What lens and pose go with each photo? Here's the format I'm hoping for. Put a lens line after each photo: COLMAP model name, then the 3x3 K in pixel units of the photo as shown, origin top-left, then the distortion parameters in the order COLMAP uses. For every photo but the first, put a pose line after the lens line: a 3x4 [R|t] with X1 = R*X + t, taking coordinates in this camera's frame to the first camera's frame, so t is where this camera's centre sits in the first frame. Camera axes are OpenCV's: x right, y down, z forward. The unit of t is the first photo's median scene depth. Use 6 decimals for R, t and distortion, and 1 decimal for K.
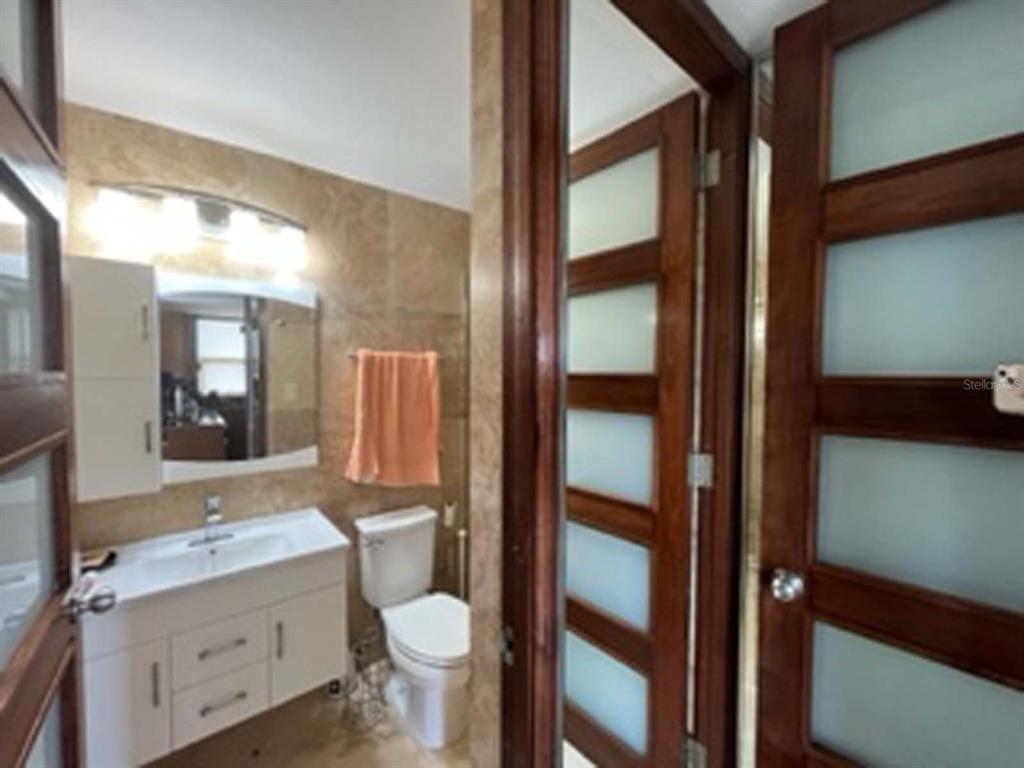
lens RADIAL K [[408.2, 0, 512.0], [0, 408.2, 384.0], [0, 0, 1]] dist [-0.014533, -0.000203]
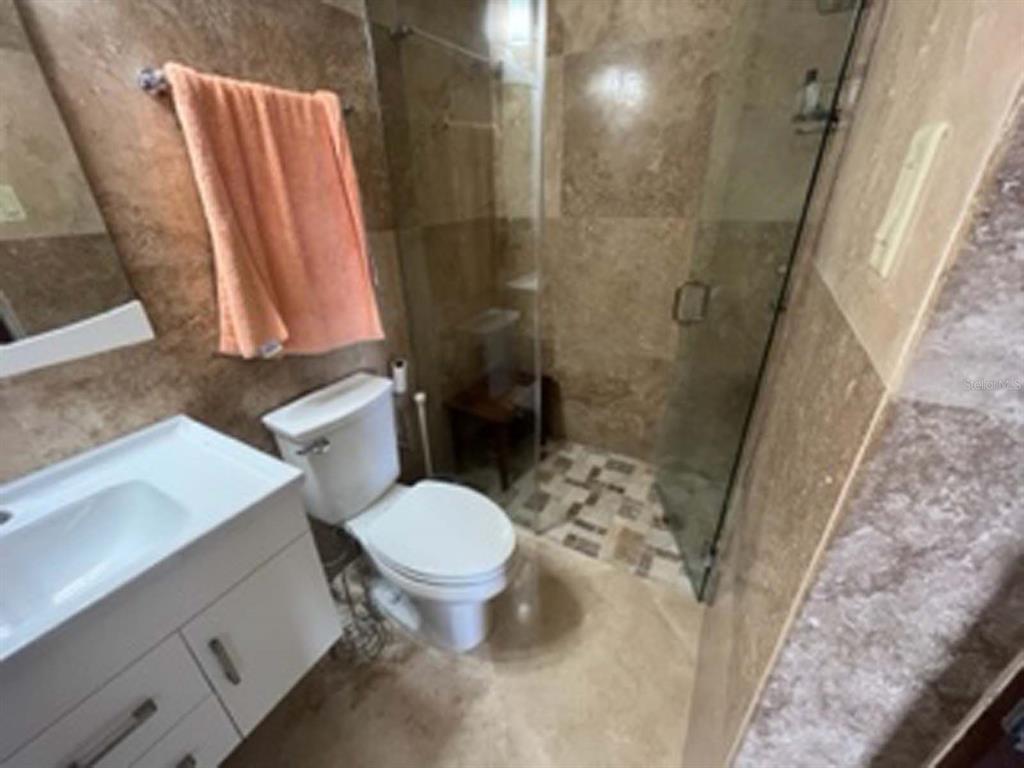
lens RADIAL K [[408.2, 0, 512.0], [0, 408.2, 384.0], [0, 0, 1]] dist [-0.014533, -0.000203]
pose [[0.930851, -0.181240, 0.317282, -0.232500], [0.036438, 0.910033, 0.412932, 0.060092], [-0.363577, -0.372818, 0.853709, 0.390219]]
